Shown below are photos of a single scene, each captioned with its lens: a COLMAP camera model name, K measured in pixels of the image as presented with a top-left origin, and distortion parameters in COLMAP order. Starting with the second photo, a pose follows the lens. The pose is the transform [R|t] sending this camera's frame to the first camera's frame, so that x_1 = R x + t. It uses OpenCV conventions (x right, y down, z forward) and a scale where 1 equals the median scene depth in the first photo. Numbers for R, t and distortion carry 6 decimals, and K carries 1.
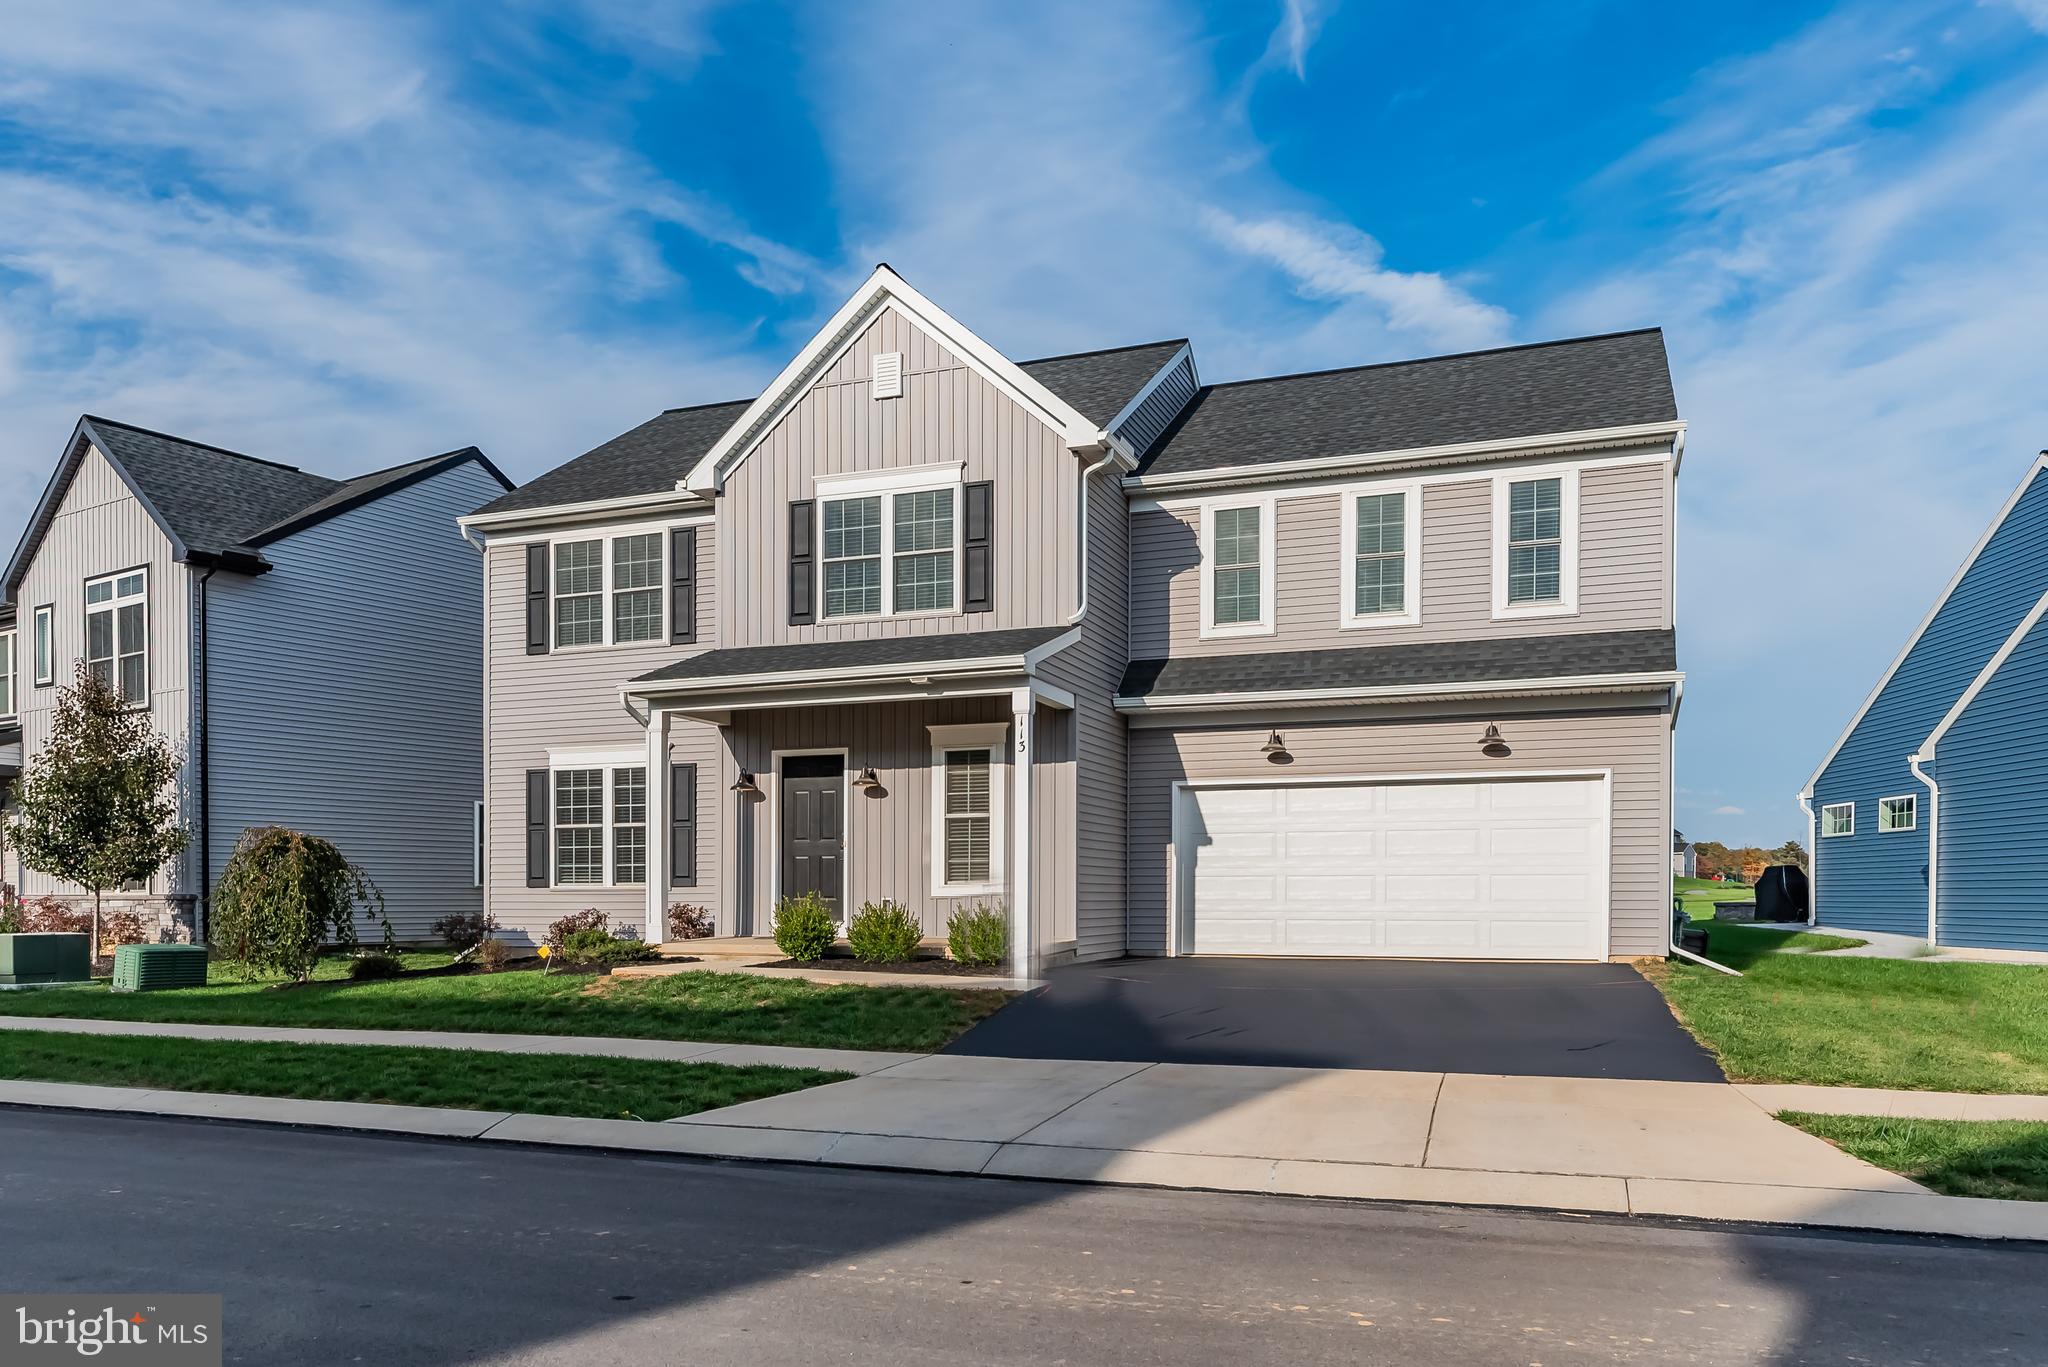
lens RADIAL K [[996.2, 0, 1043.6], [0, 996.2, 681.7], [0, 0, 1]] dist [0.000345, 0.000451]
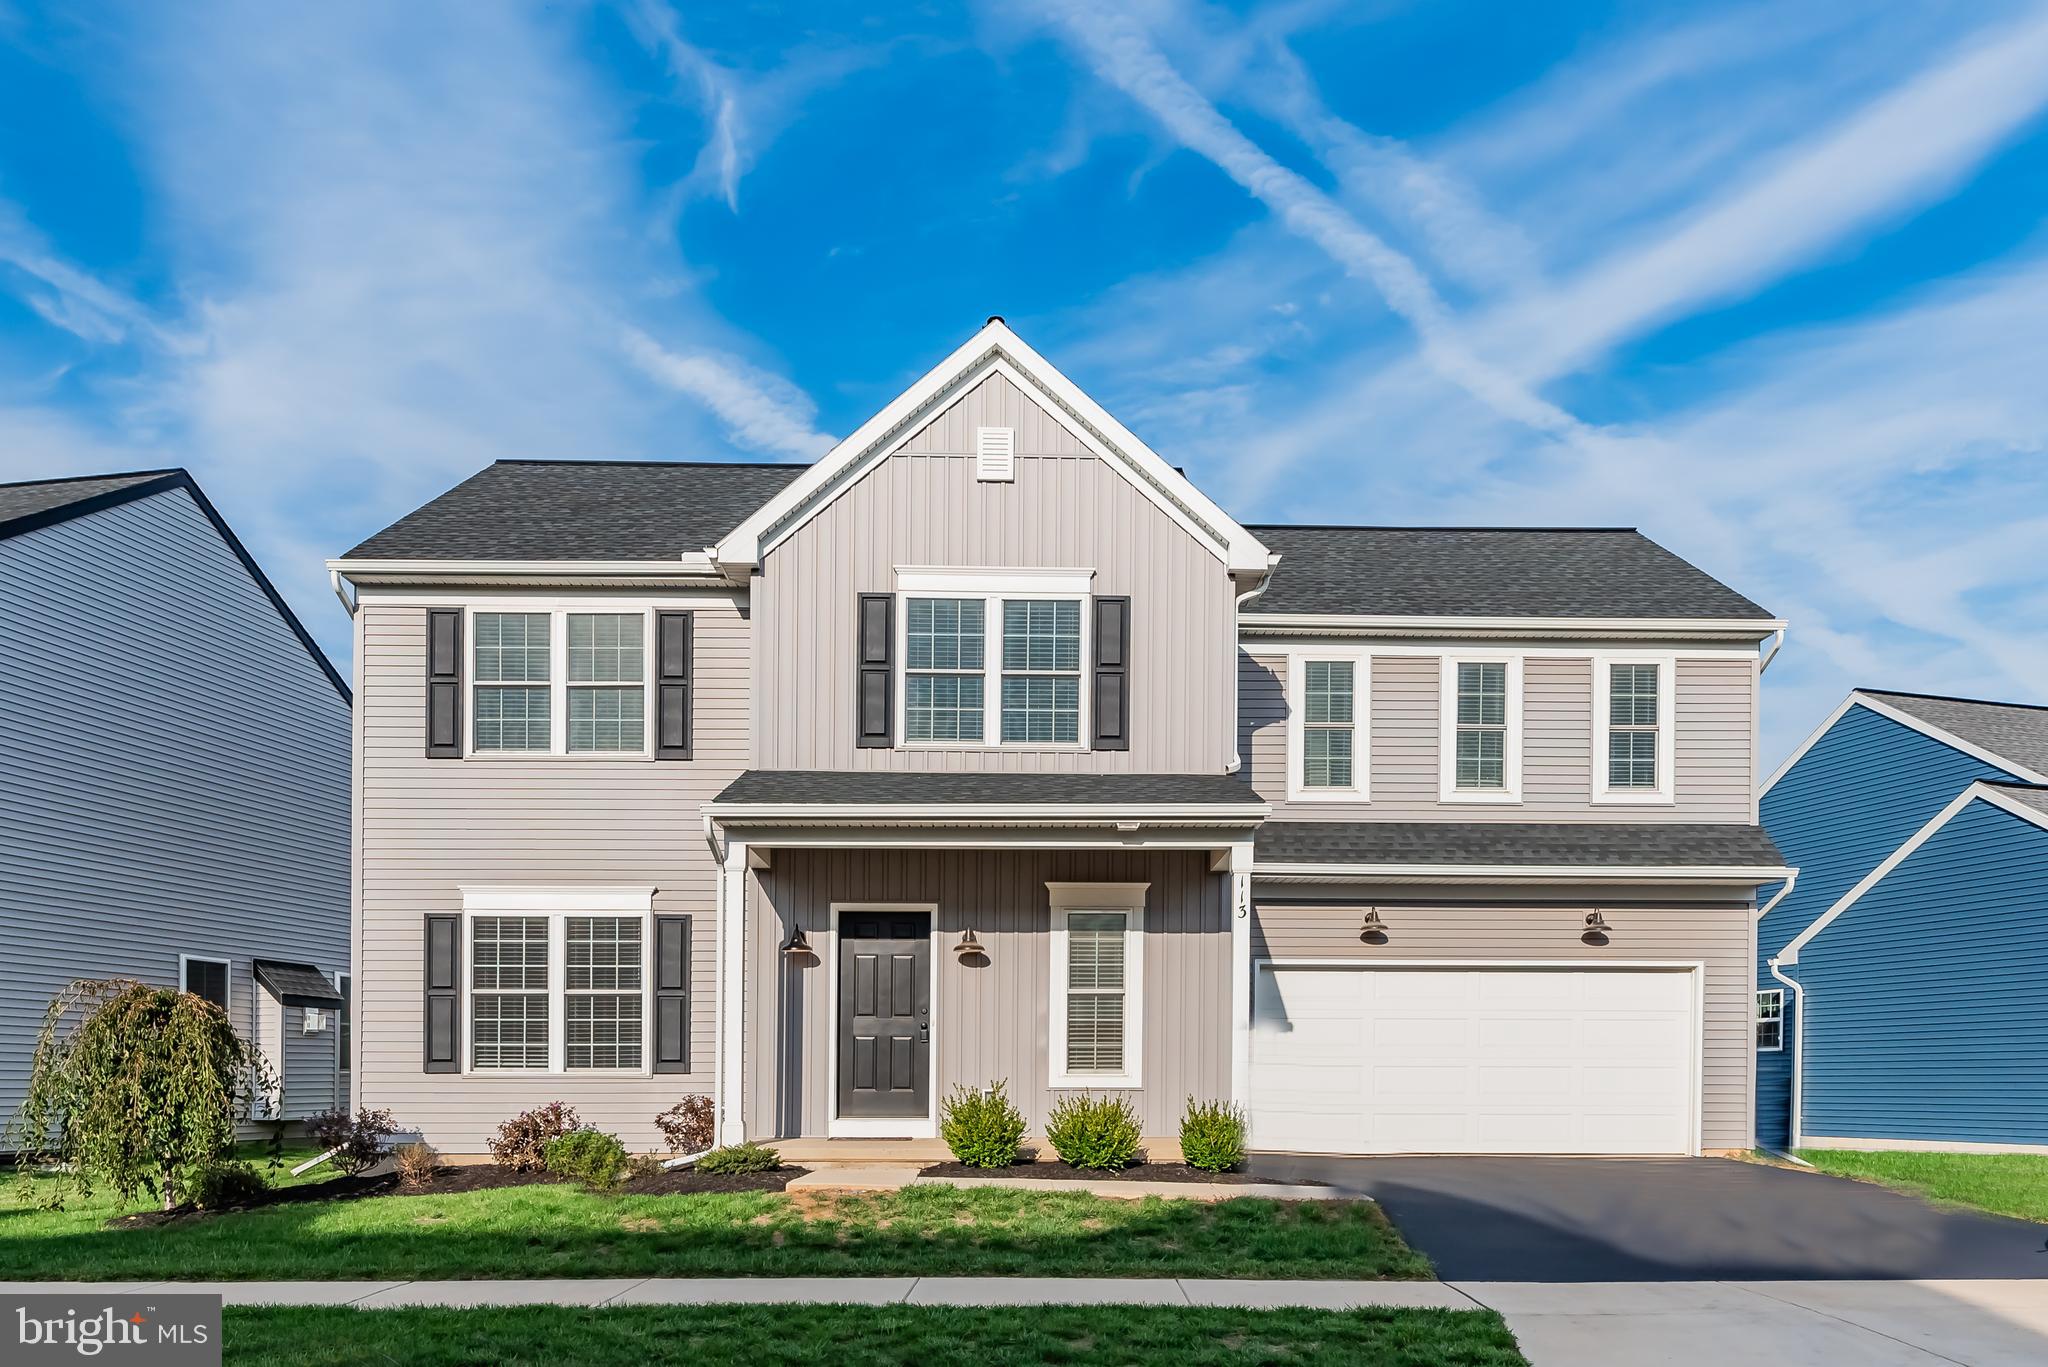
lens RADIAL K [[1099.3, 0, 1023.9], [0, 1099.3, 858.4], [0, 0, 1]] dist [-0.000322, 0.000205]
pose [[0.962590, 0.058647, 0.264540, -0.354376], [-0.060536, 0.998166, -0.001016, 0.025080], [-0.264114, -0.015036, 0.964374, 0.115029]]
